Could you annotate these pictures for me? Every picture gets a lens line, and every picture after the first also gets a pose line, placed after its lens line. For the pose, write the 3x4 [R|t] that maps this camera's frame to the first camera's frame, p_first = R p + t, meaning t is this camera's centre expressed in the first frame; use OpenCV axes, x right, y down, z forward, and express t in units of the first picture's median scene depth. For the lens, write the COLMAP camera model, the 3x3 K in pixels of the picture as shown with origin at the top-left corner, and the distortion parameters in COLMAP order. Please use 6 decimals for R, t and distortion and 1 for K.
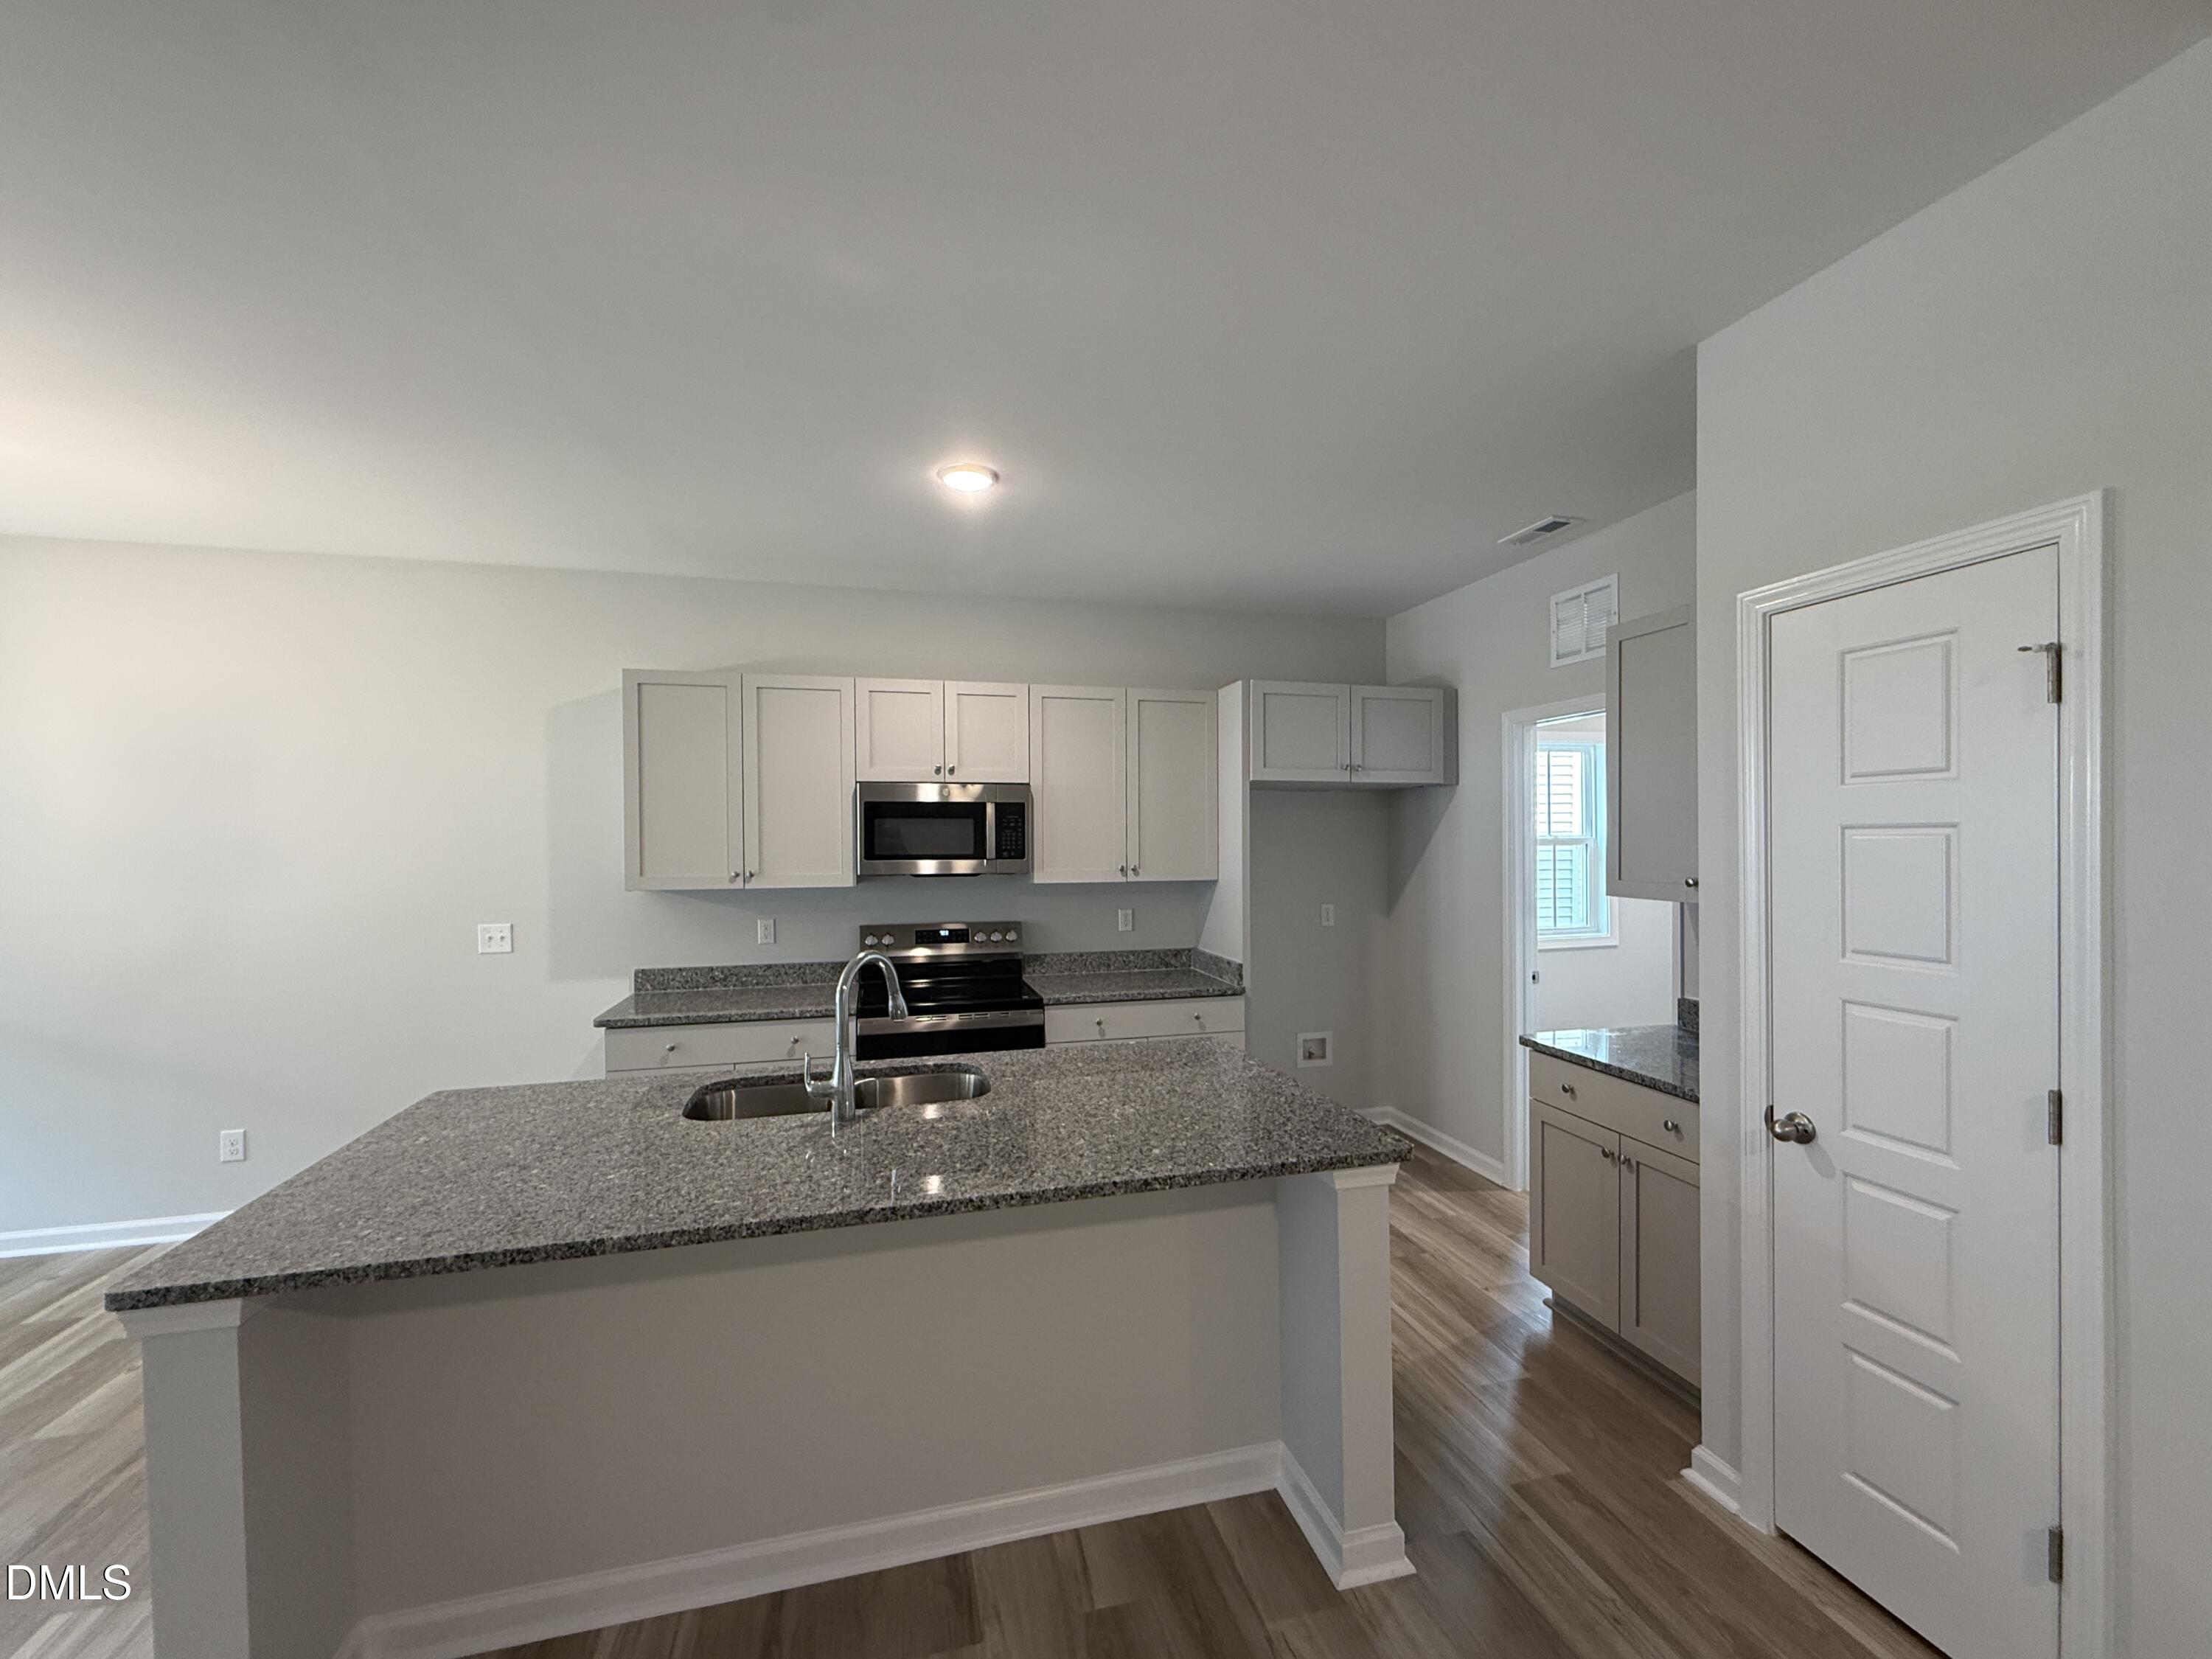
lens RADIAL K [[902.1, 0, 1107.5], [0, 902.1, 854.6], [0, 0, 1]] dist [-0.000176, 0.000144]
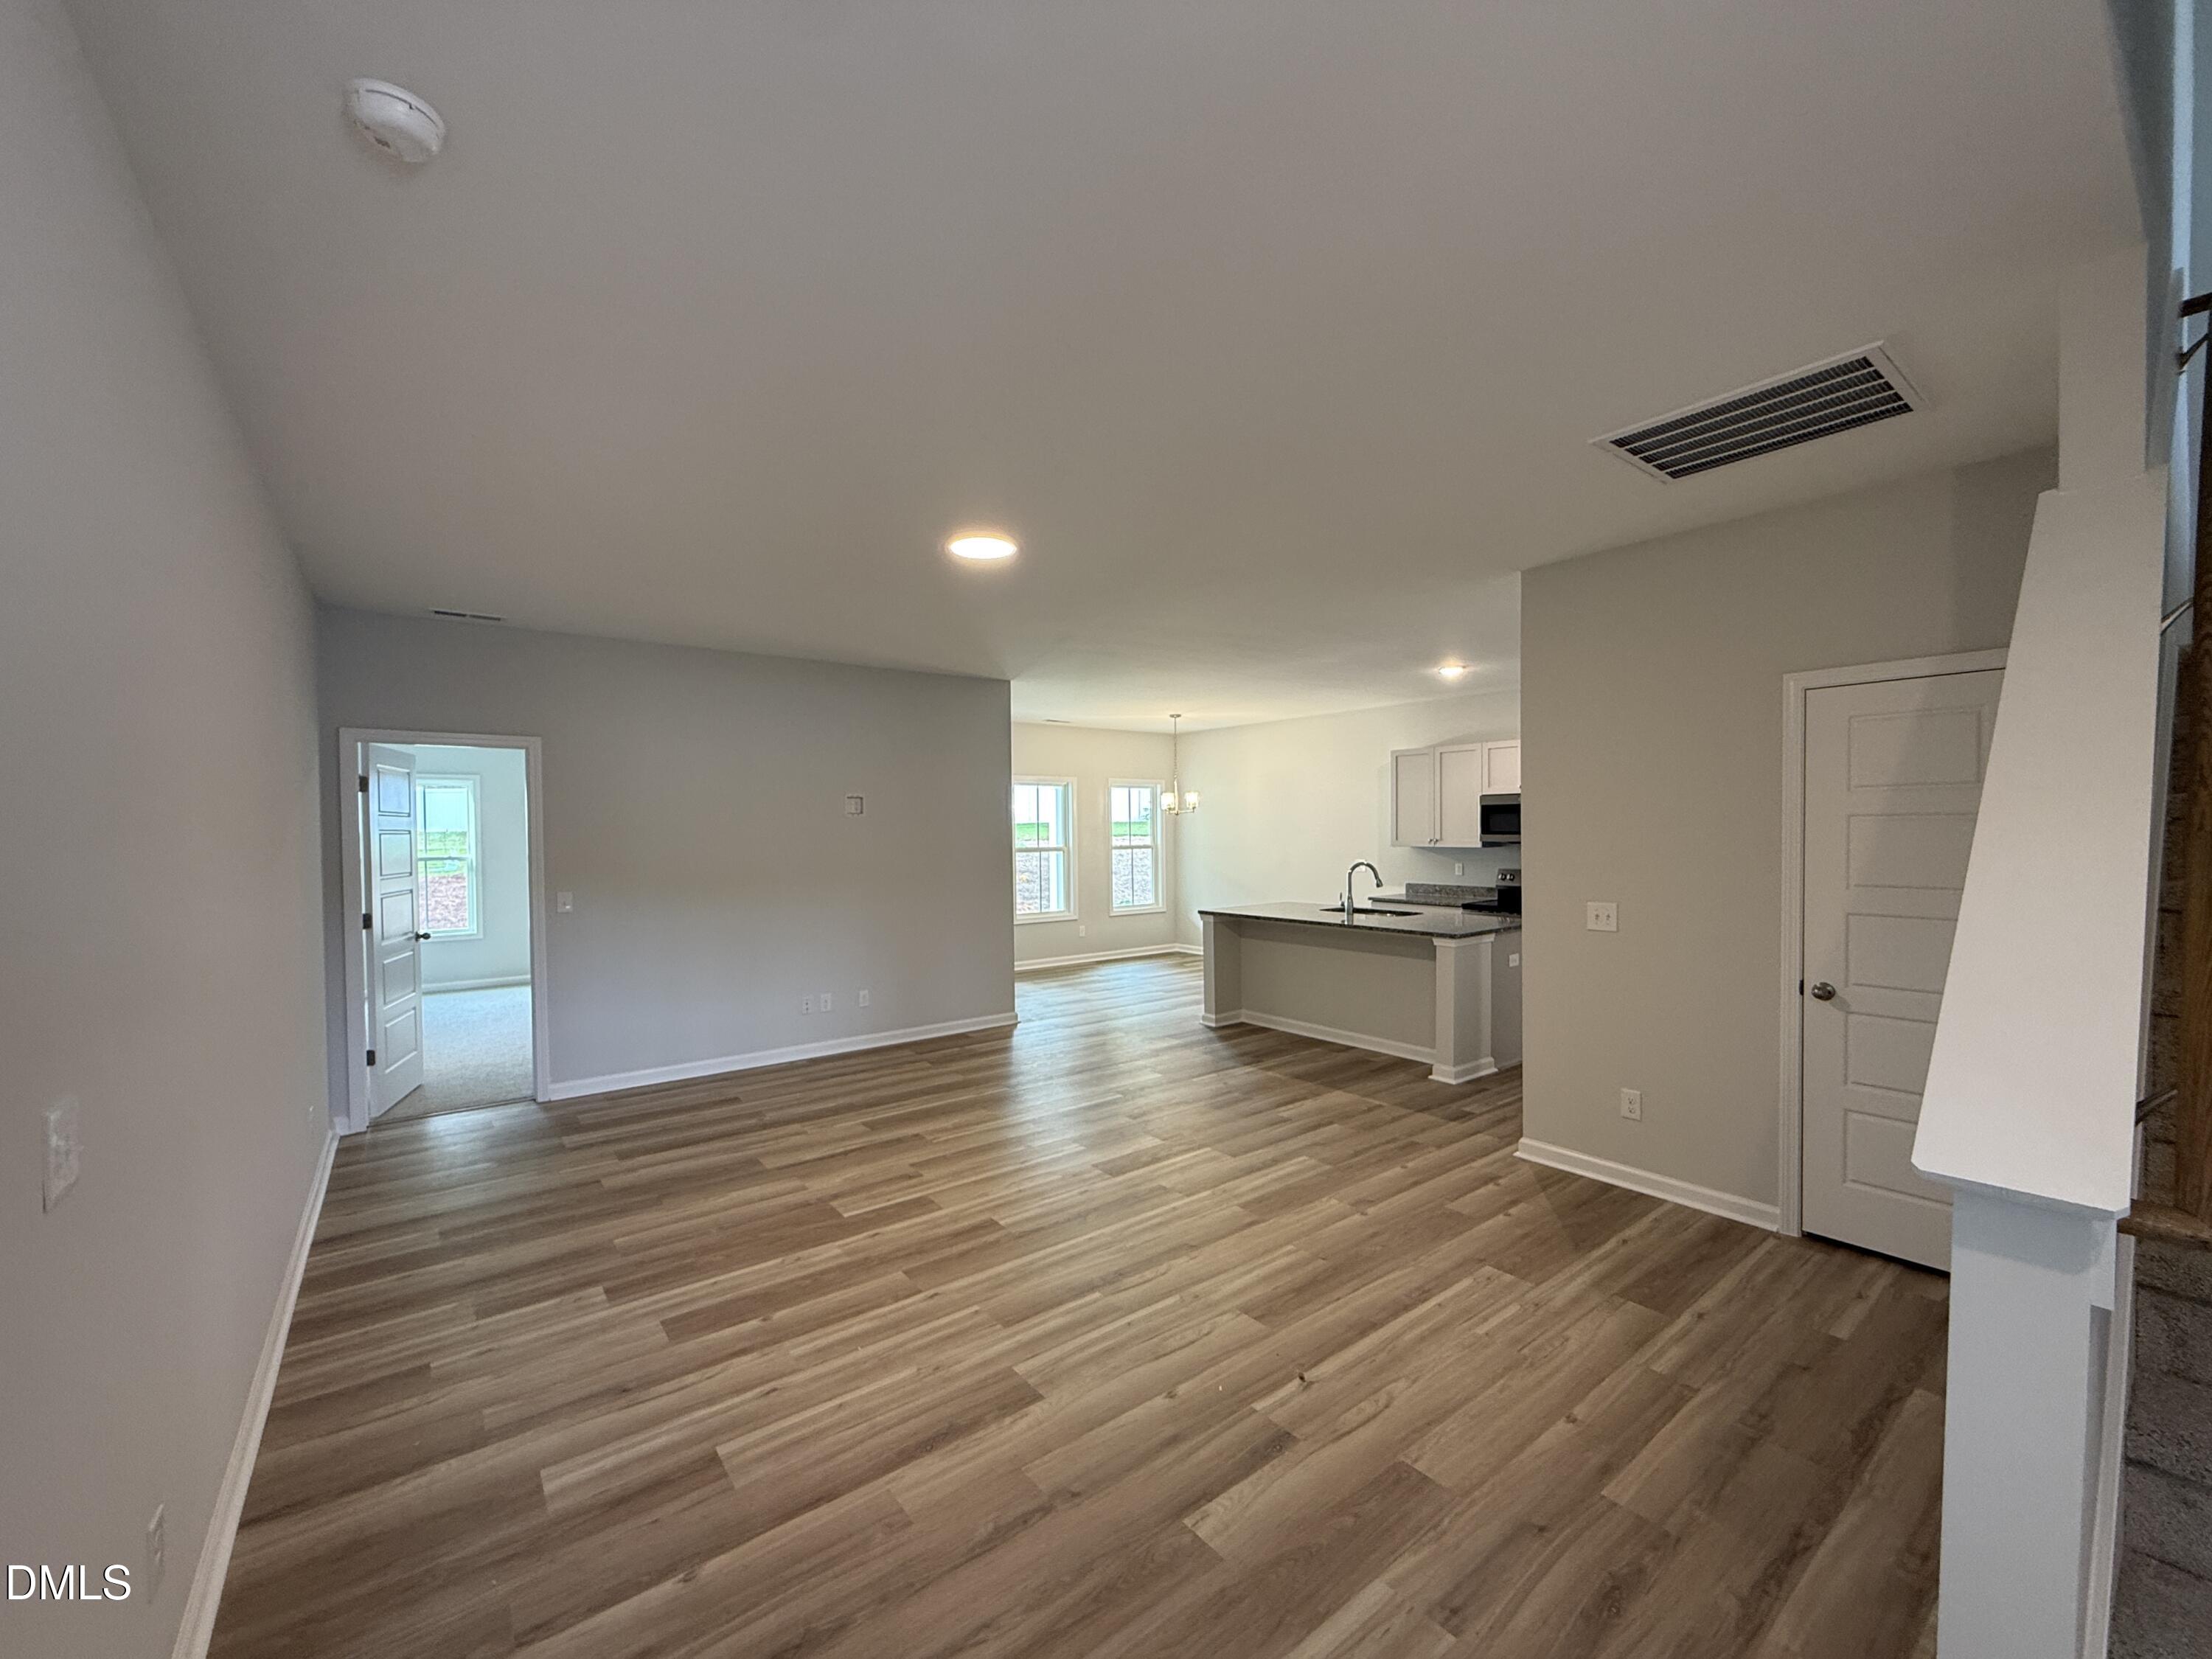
lens RADIAL K [[890.1, 0, 1113.4], [0, 890.1, 831.2], [0, 0, 1]] dist [0.000080, 0.000080]
pose [[0.401085, 0.007206, -0.916013, 1.197730], [-0.011291, 0.999932, 0.002922, 0.002628], [0.915971, 0.009171, 0.401139, -0.540153]]
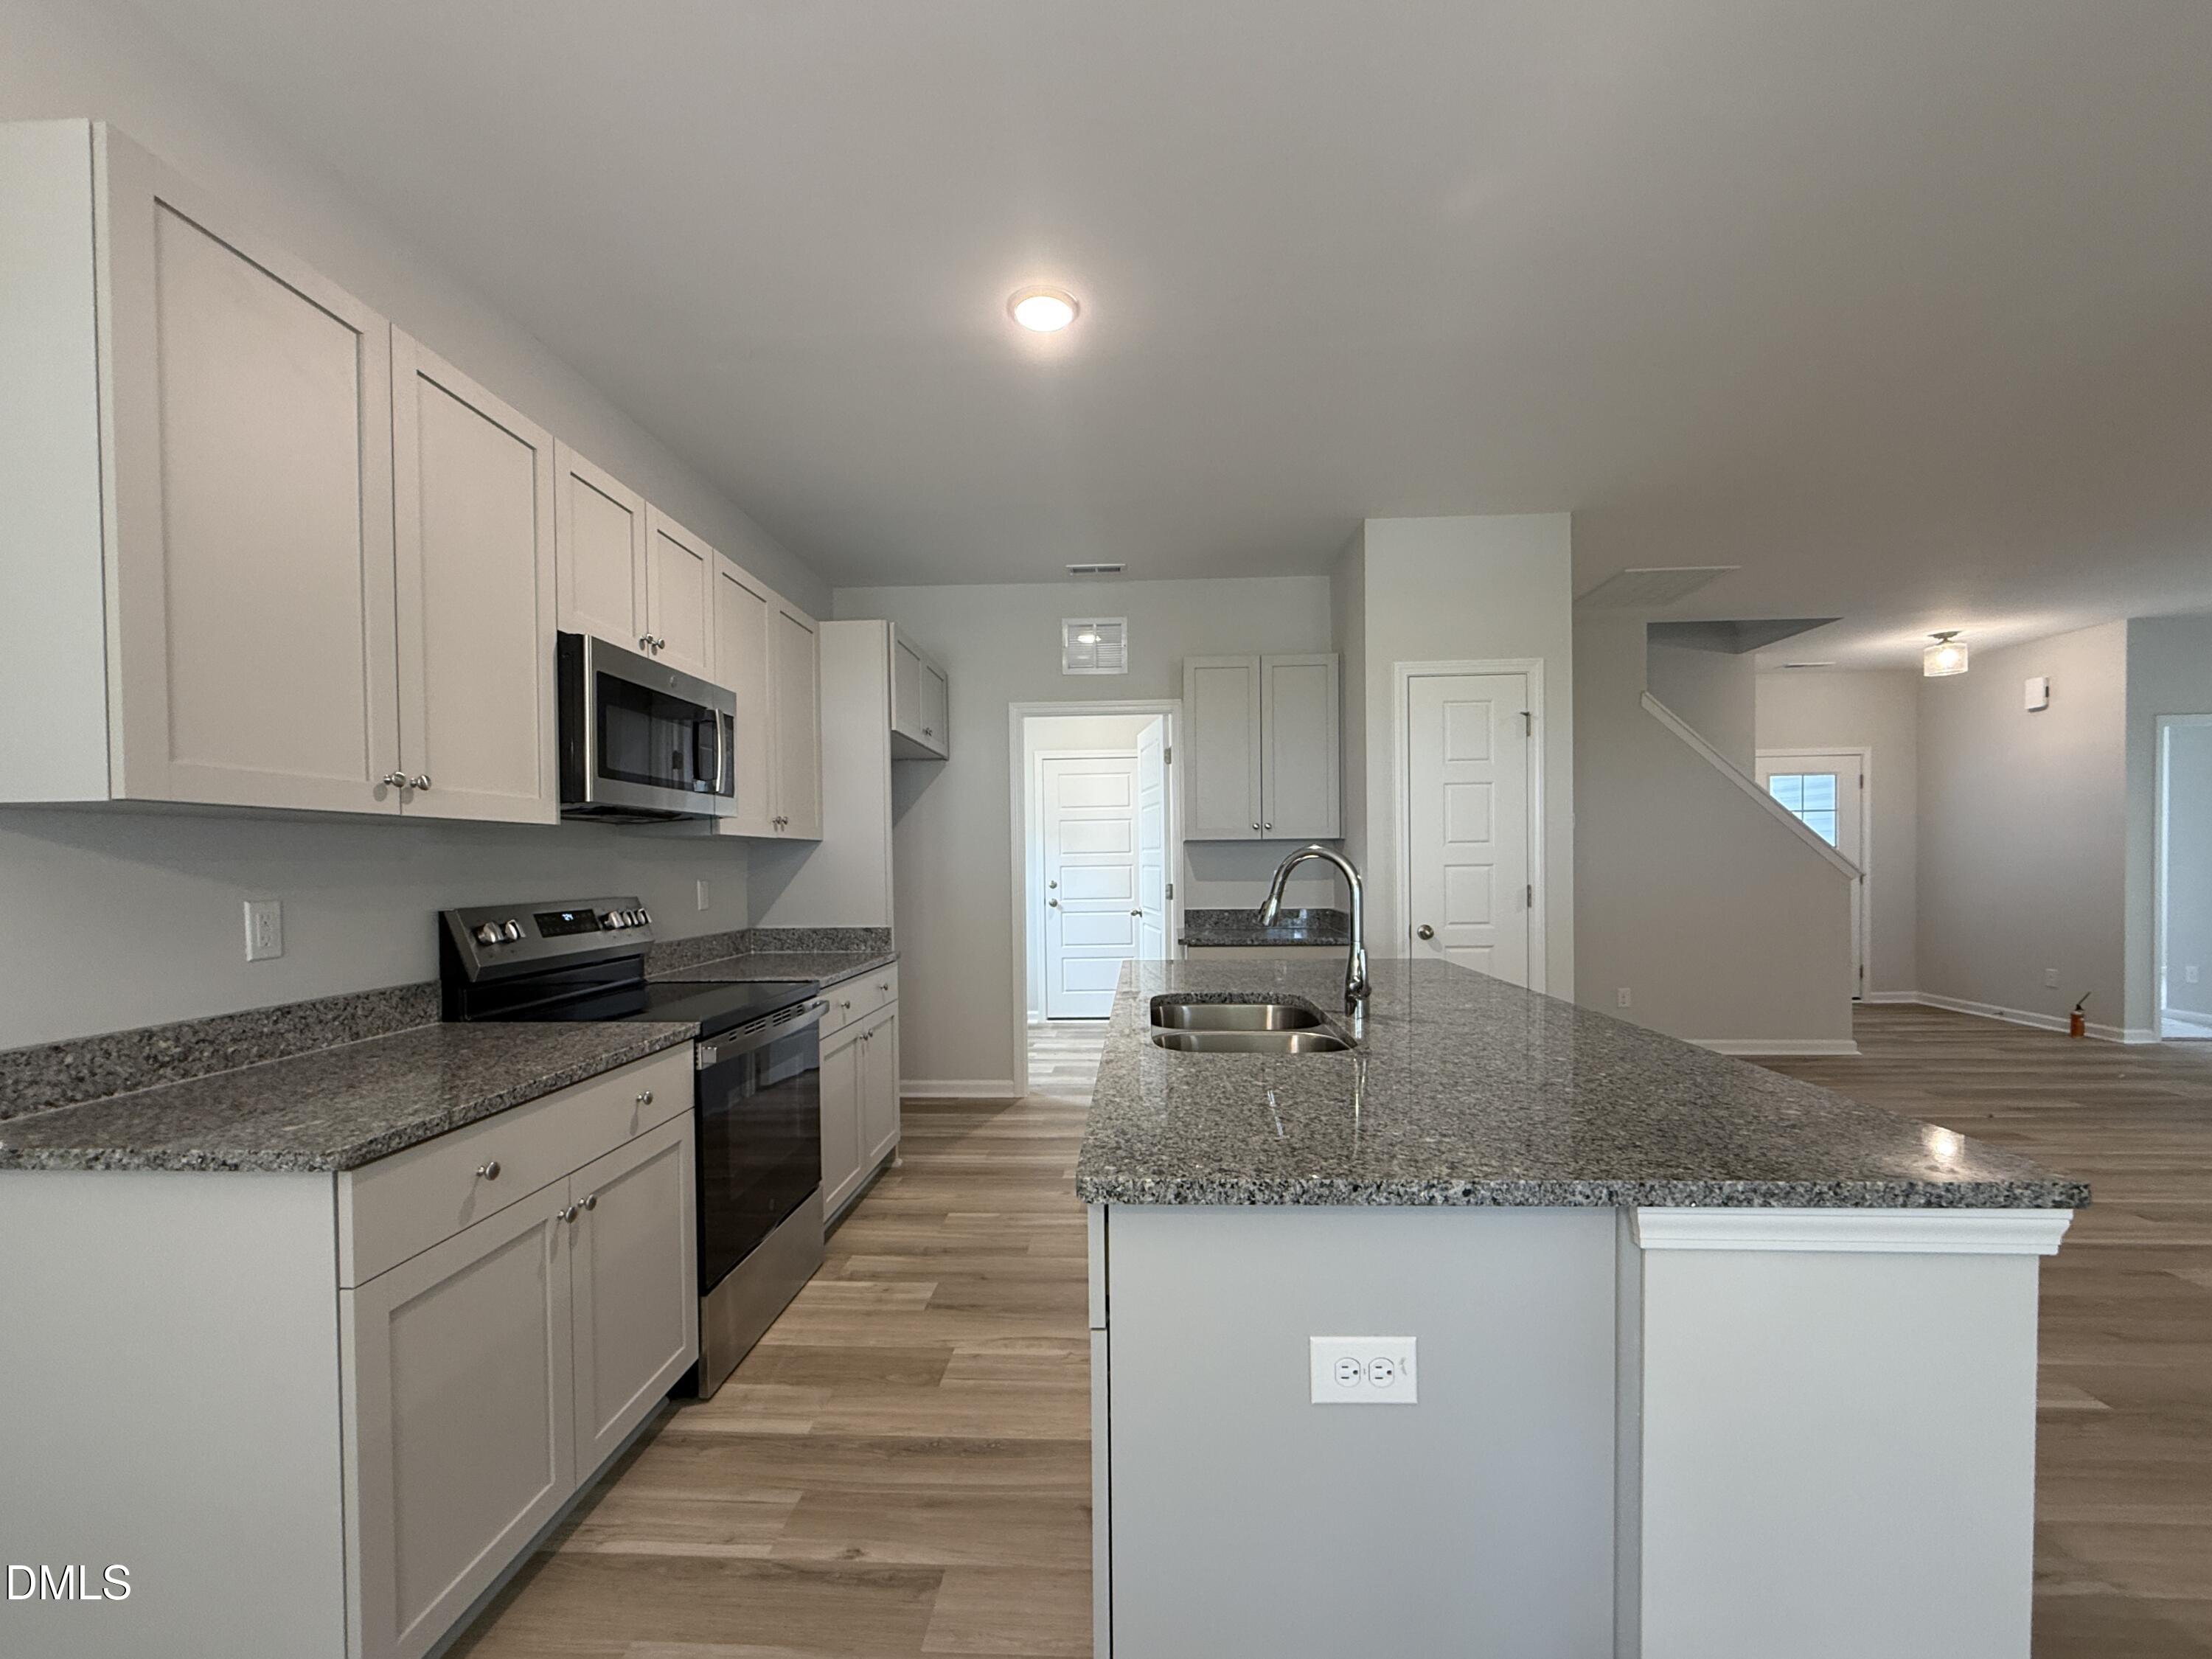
lens RADIAL K [[911.3, 0, 1103.9], [0, 911.3, 880.0], [0, 0, 1]] dist [0.000038, -0.004905]
pose [[0.307576, -0.016892, 0.951374, -0.693746], [0.027564, 0.999581, 0.008837, 0.072526], [-0.951124, 0.023506, 0.307912, 0.521865]]
